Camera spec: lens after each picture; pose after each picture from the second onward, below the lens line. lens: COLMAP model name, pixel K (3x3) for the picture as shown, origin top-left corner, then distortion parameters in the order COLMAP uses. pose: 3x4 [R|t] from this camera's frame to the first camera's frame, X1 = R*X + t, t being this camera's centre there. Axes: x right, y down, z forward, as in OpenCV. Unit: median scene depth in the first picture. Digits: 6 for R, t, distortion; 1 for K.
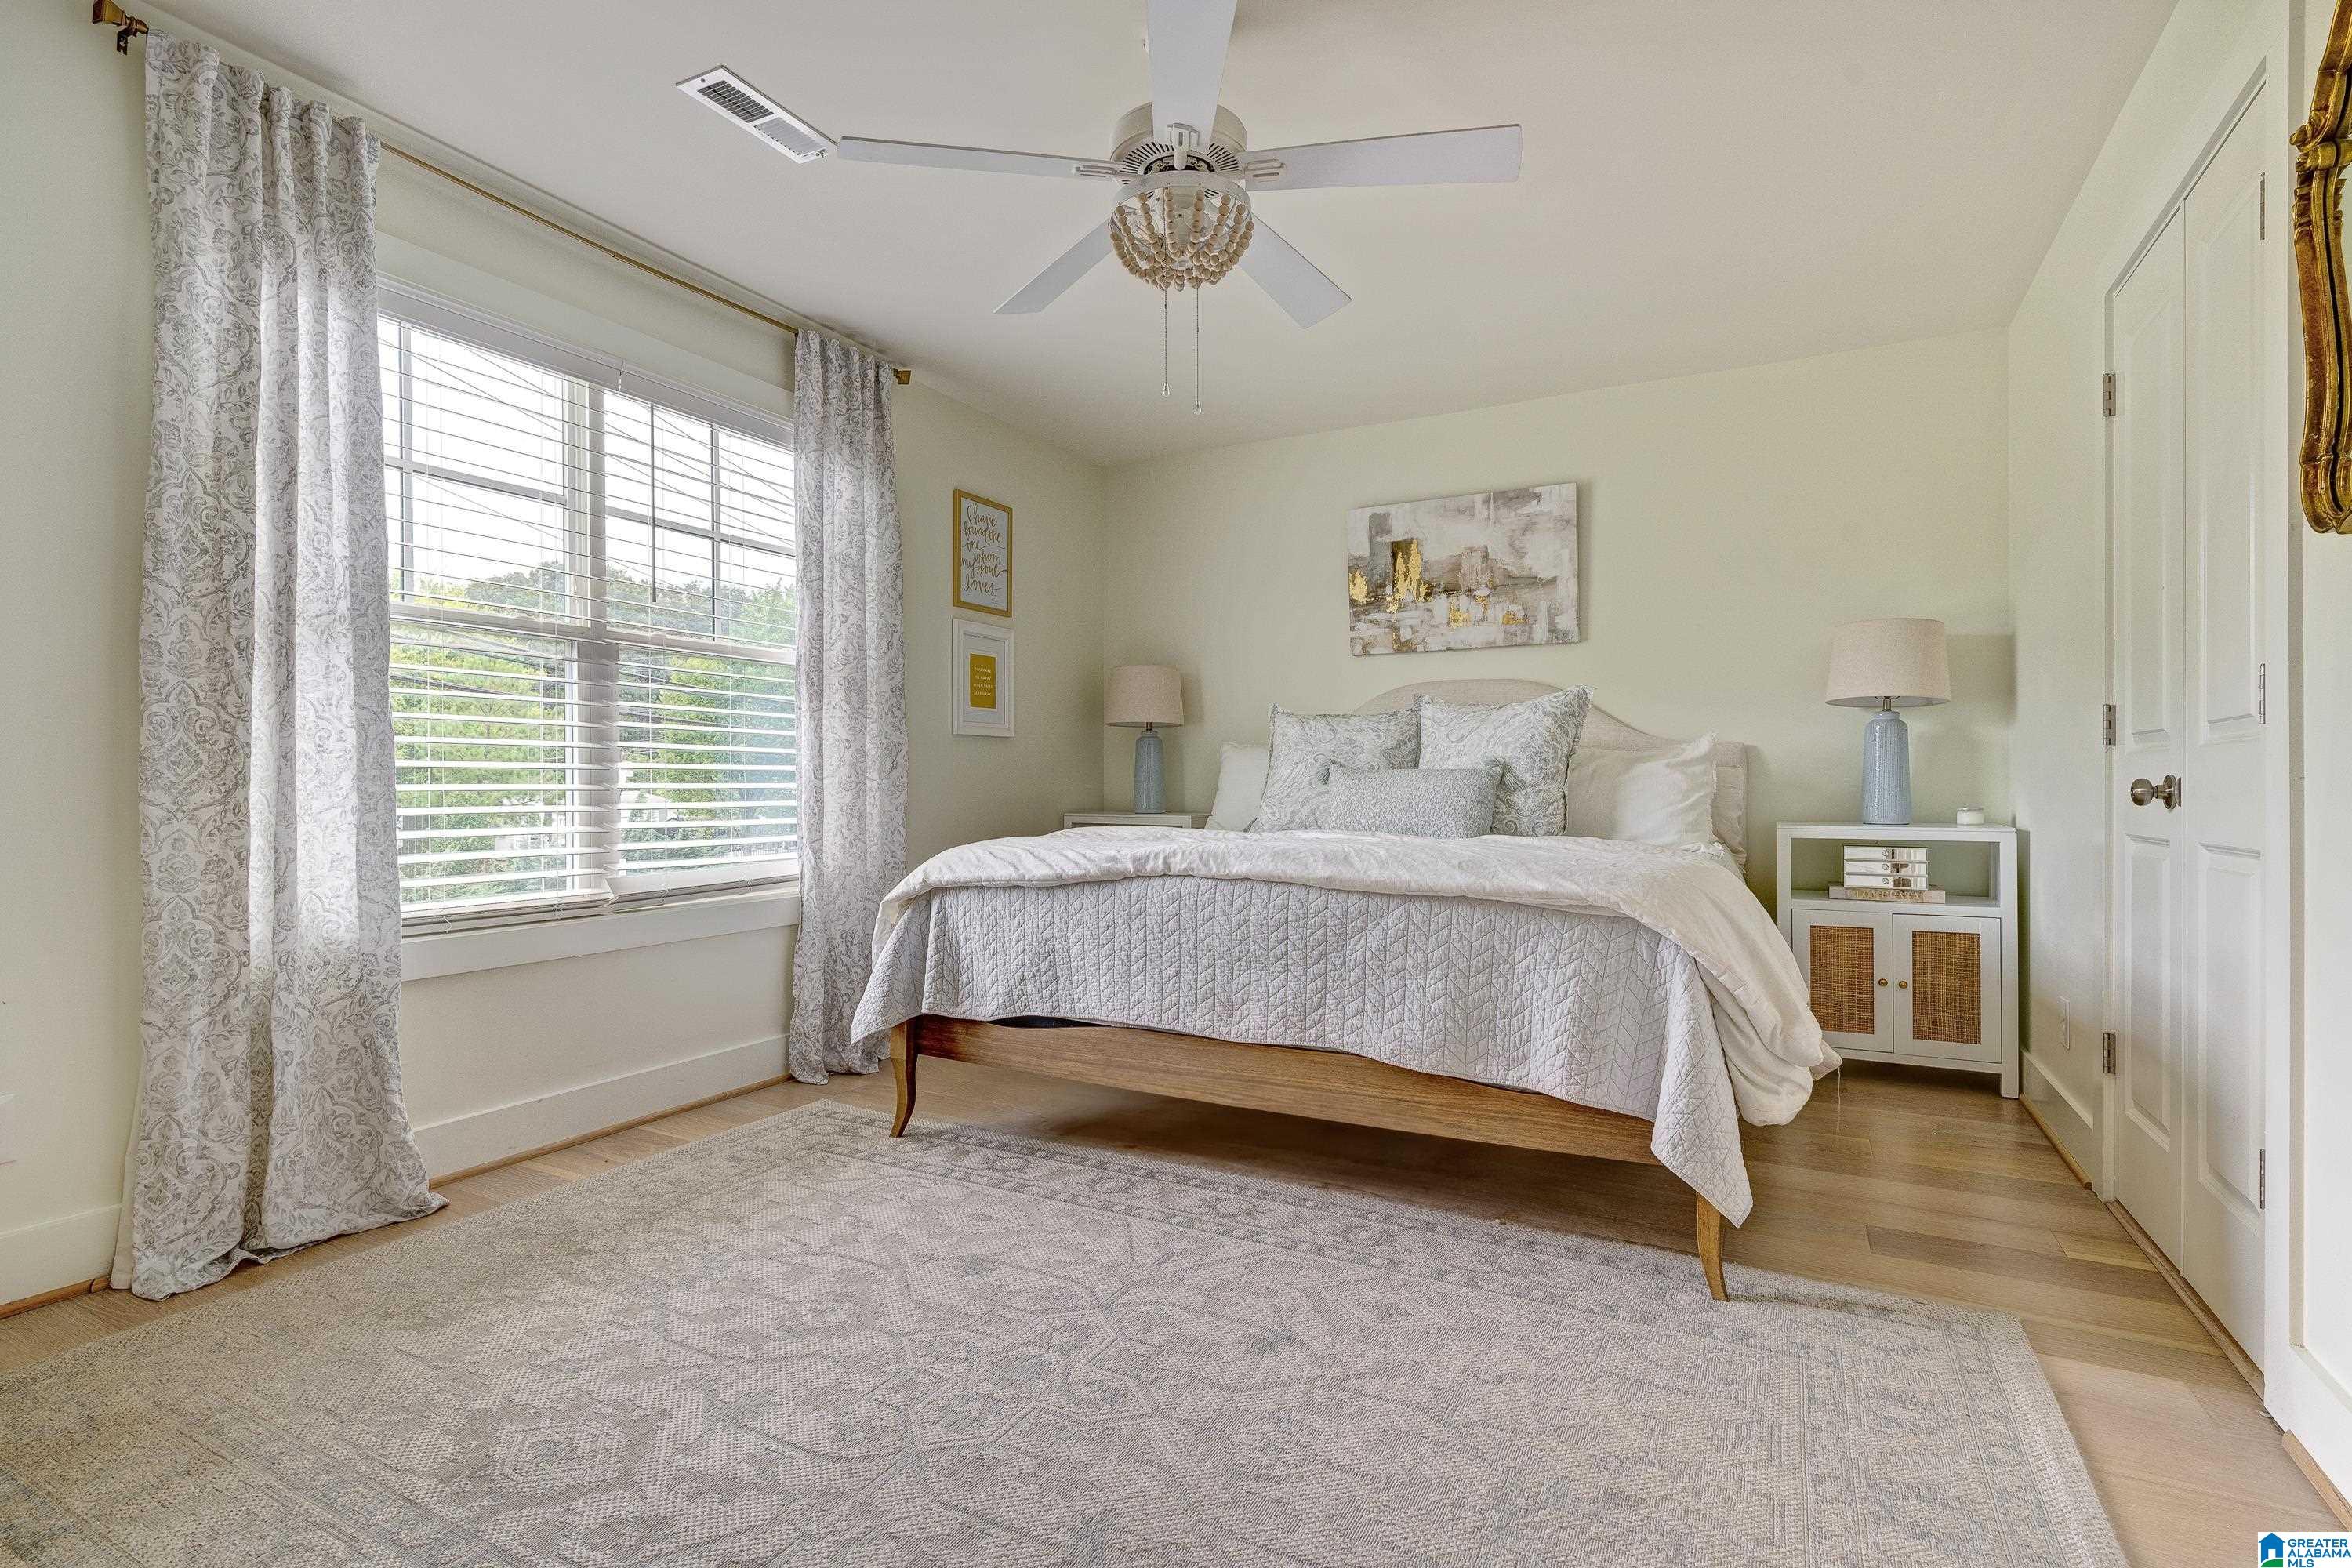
lens RADIAL K [[1176.2, 0, 1176.0], [0, 1176.2, 784.0], [0, 0, 1]] dist [-0.002263, 0.000150]
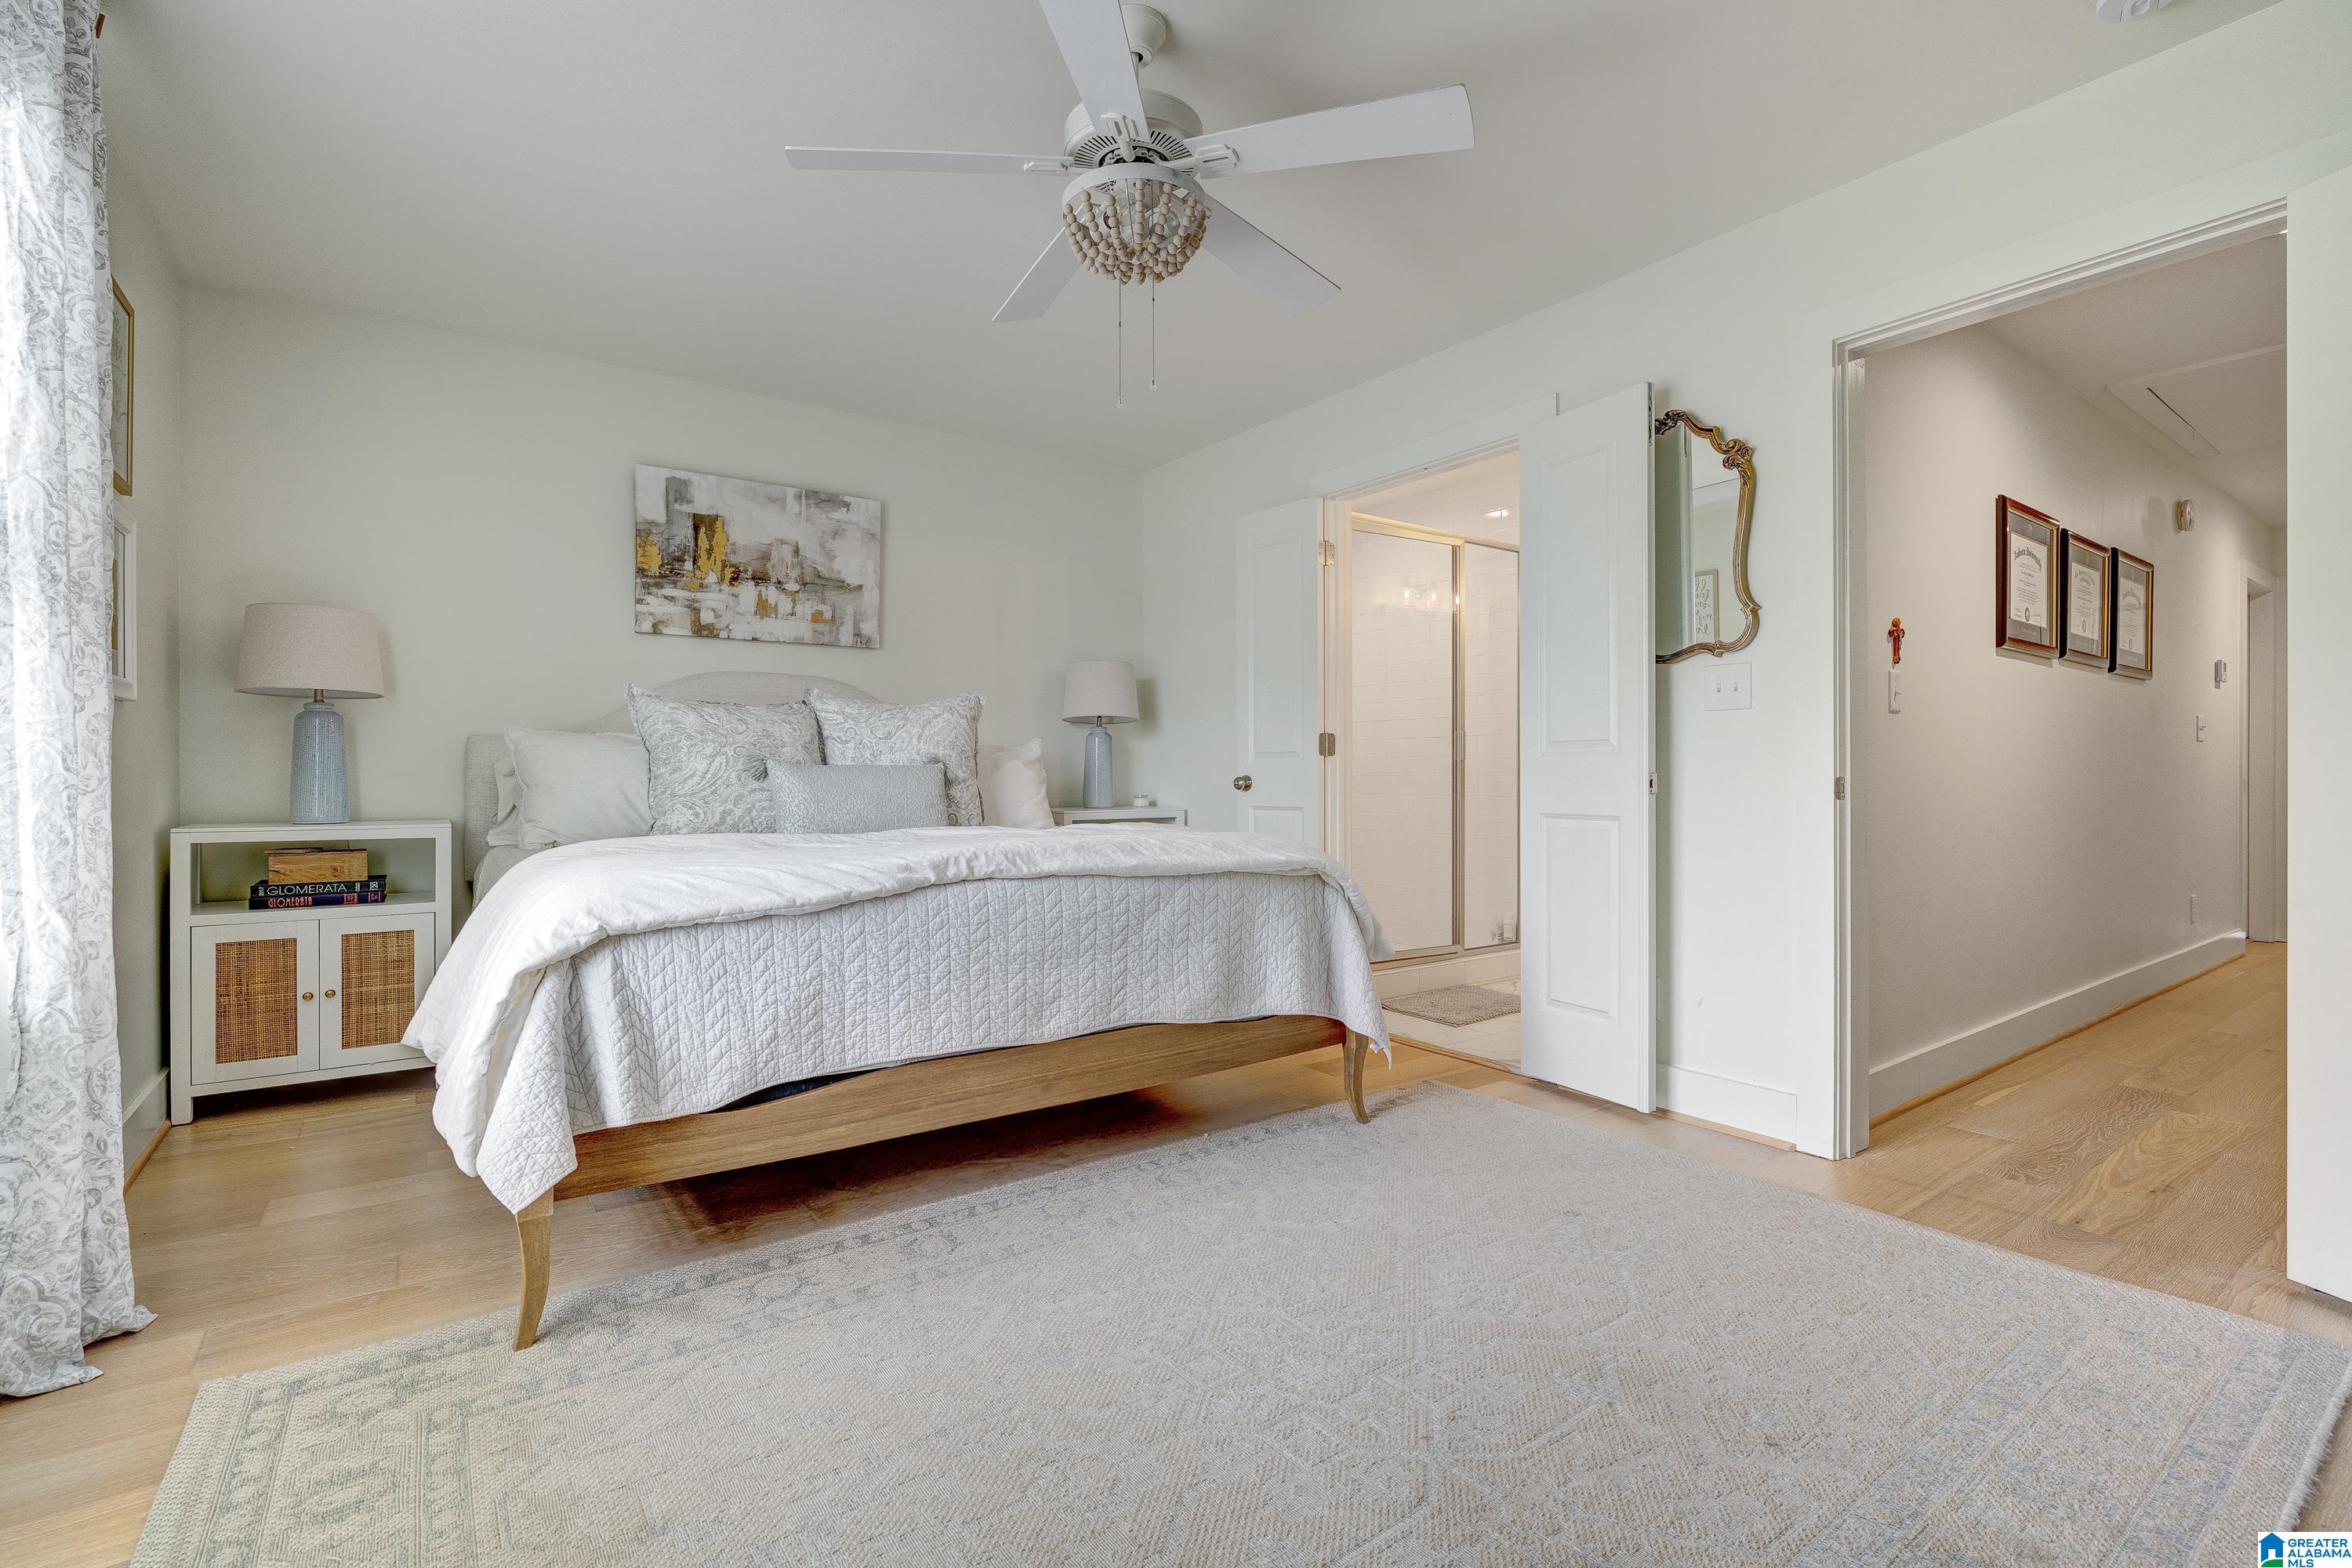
lens RADIAL K [[1096.0, 0, 1176.0], [0, 1096.0, 784.0], [0, 0, 1]] dist [0.001060, 0.000585]
pose [[0.412406, -0.005520, 0.910983, -0.624722], [0.001849, 0.999985, 0.005222, -0.000766], [-0.910998, -0.000469, 0.412410, 0.445501]]
